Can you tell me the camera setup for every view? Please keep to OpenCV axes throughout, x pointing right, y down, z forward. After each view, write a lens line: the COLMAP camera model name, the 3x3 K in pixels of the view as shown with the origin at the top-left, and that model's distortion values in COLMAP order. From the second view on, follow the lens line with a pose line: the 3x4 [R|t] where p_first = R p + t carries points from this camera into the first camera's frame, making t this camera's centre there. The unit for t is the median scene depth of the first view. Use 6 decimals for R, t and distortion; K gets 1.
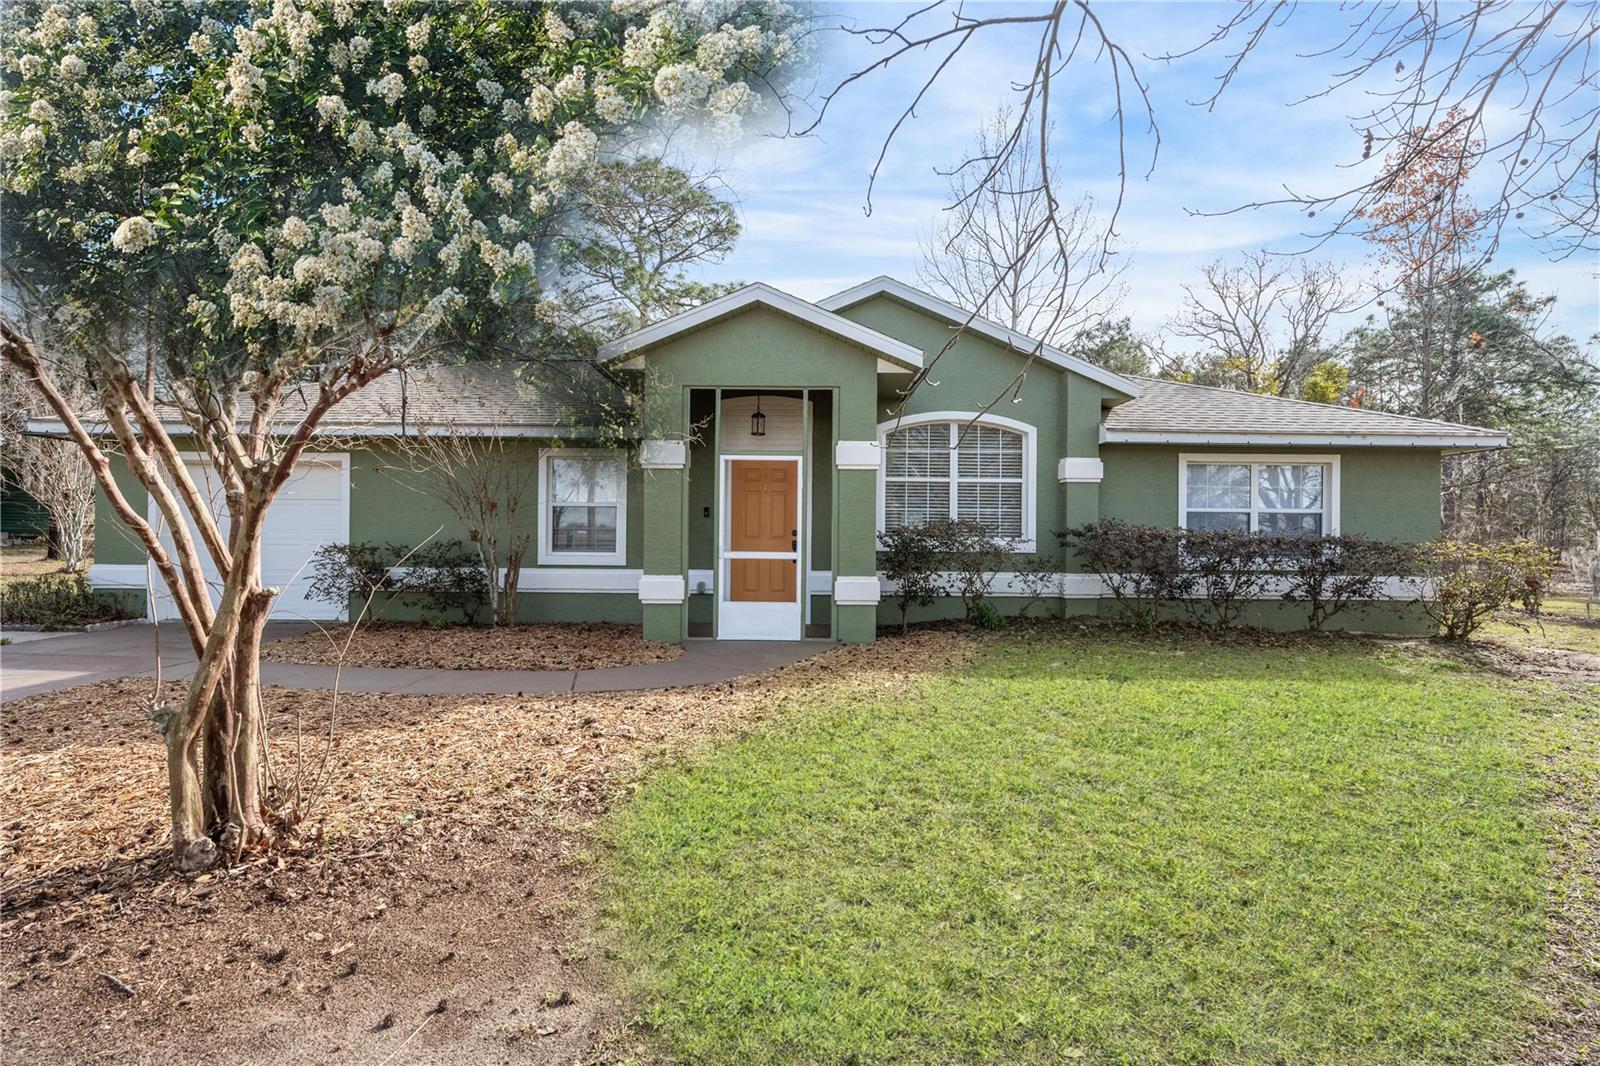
lens RADIAL K [[756.7, 0, 803.4], [0, 756.7, 534.6], [0, 0, 1]] dist [-0.002499, 0.000262]
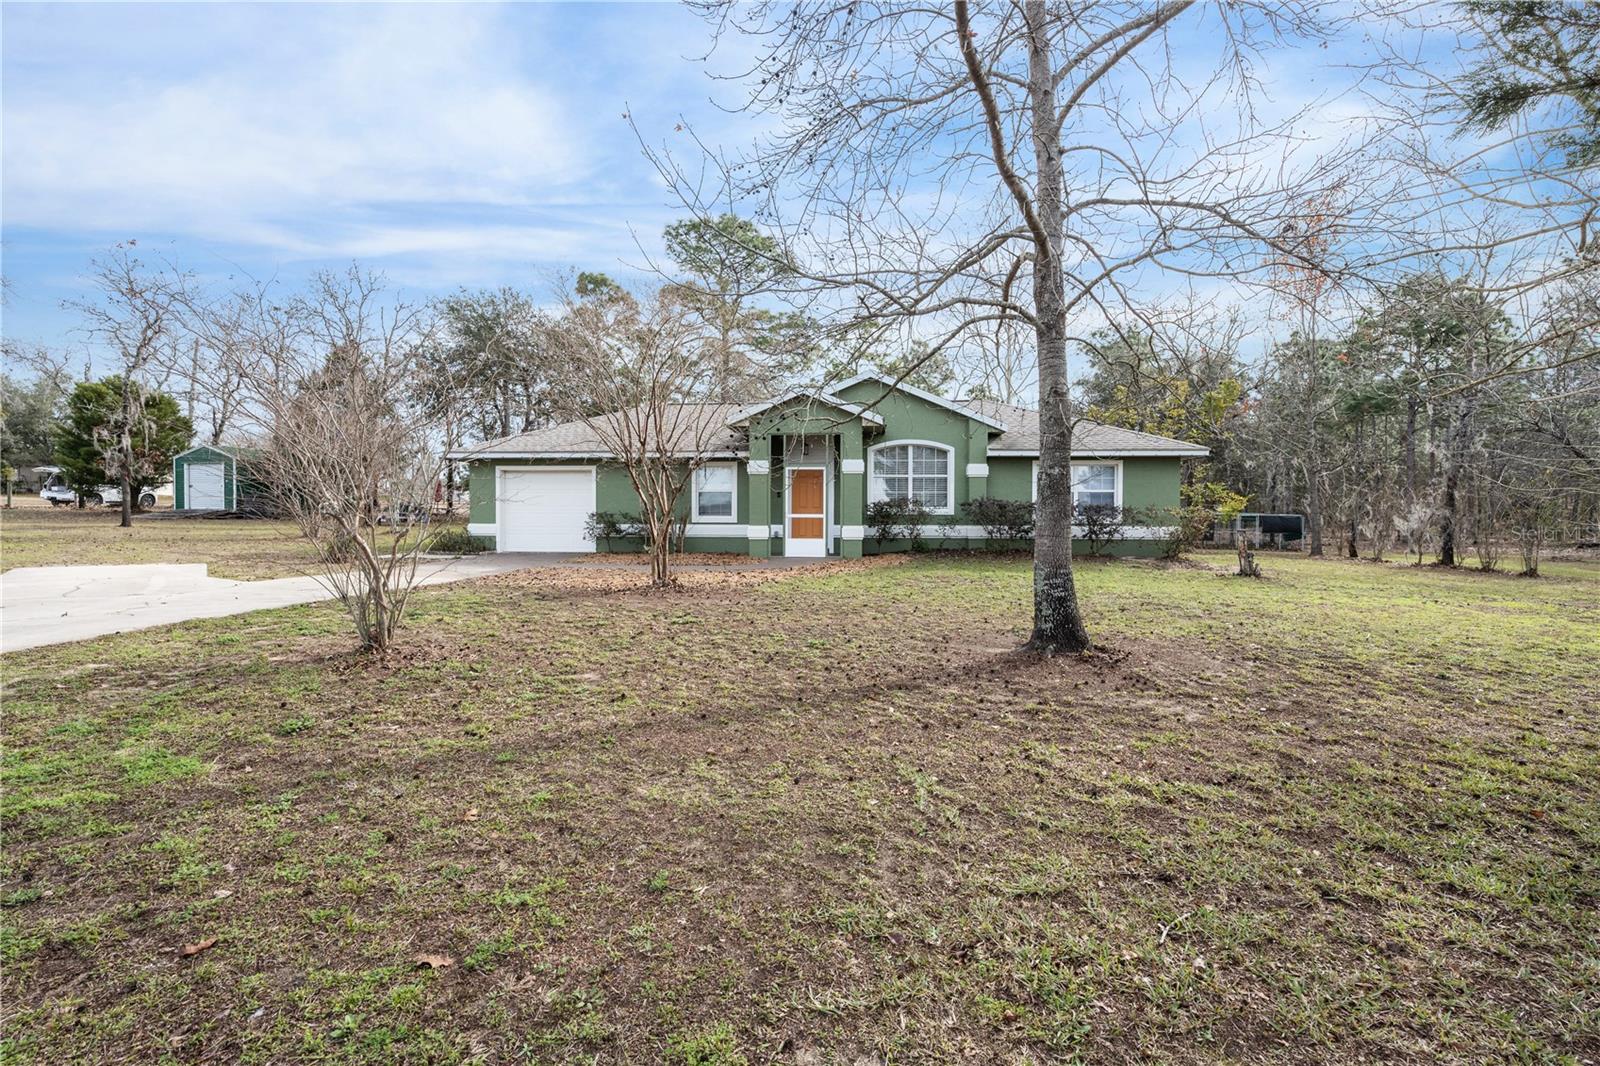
lens RADIAL K [[731.5, 0, 810.1], [0, 731.5, 528.2], [0, 0, 1]] dist [0.001069, 0.000069]
pose [[0.997116, -0.004465, -0.075762, 0.094045], [0.006846, 0.999490, 0.031203, -0.002049], [0.075584, -0.031632, 0.996638, -0.874348]]
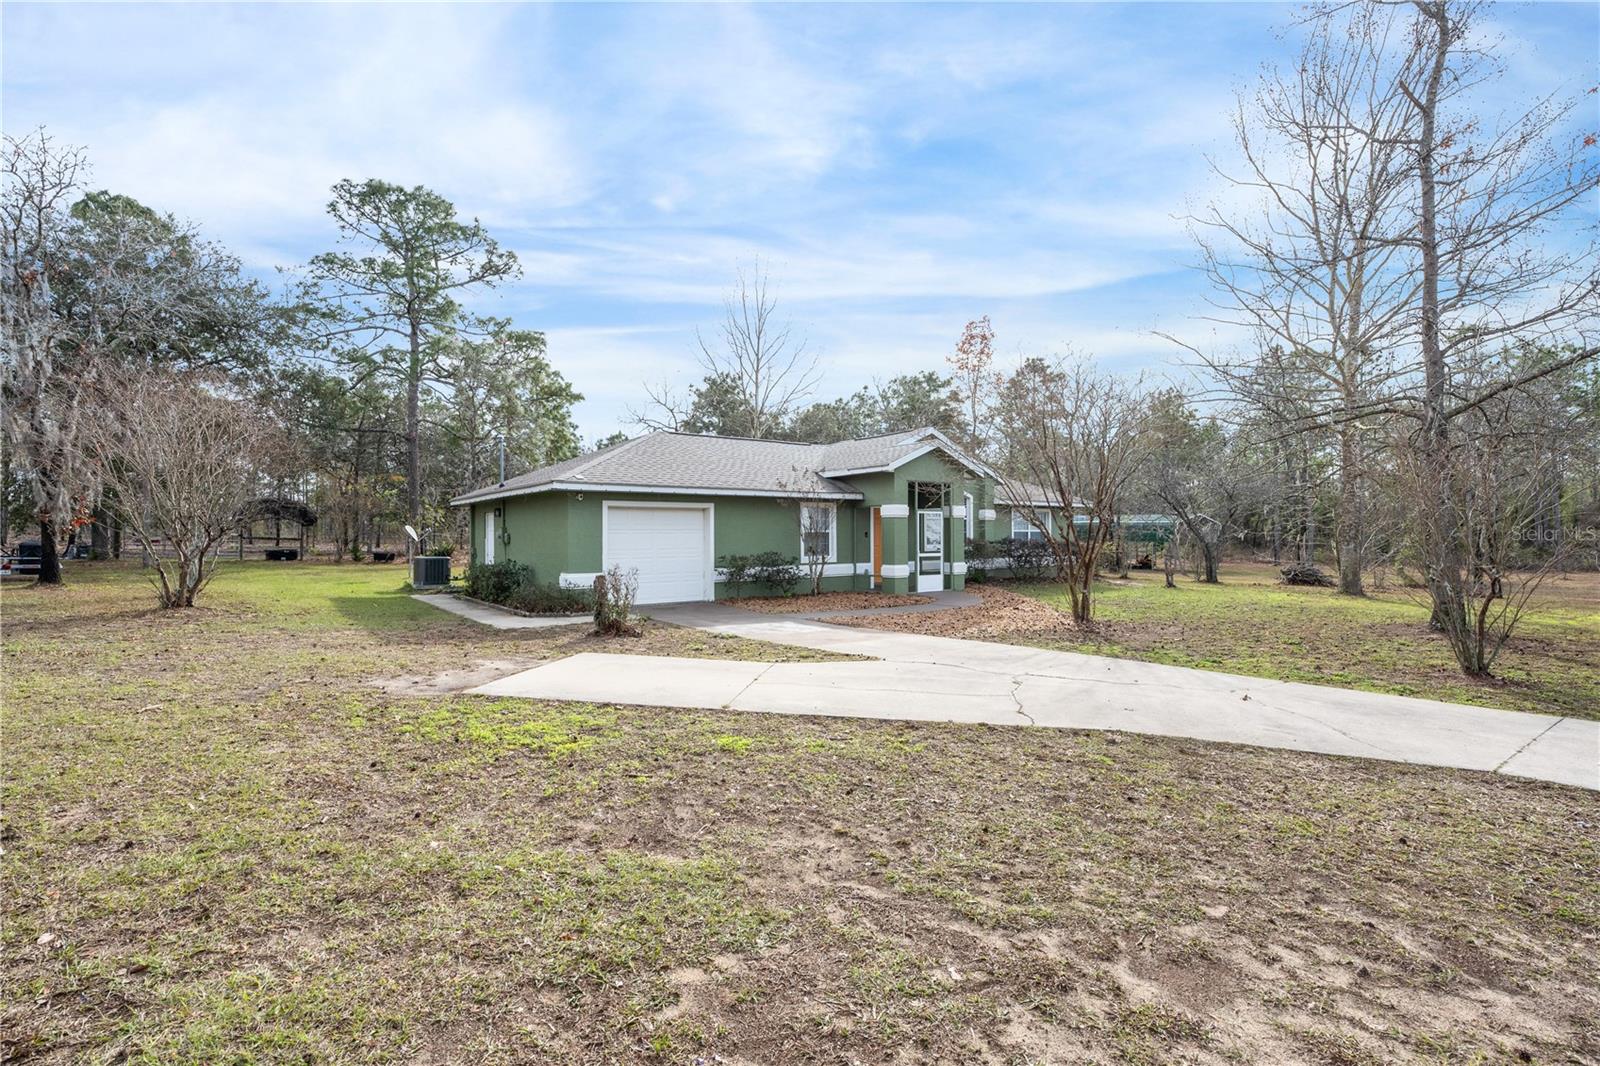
lens RADIAL K [[731.5, 0, 796.7], [0, 731.5, 534.3], [0, 0, 1]] dist [0.001069, 0.000069]
pose [[0.801645, -0.010651, 0.597706, -1.521918], [0.010681, 0.999937, 0.003494, -0.042163], [-0.597705, 0.003583, 0.801708, -0.480691]]
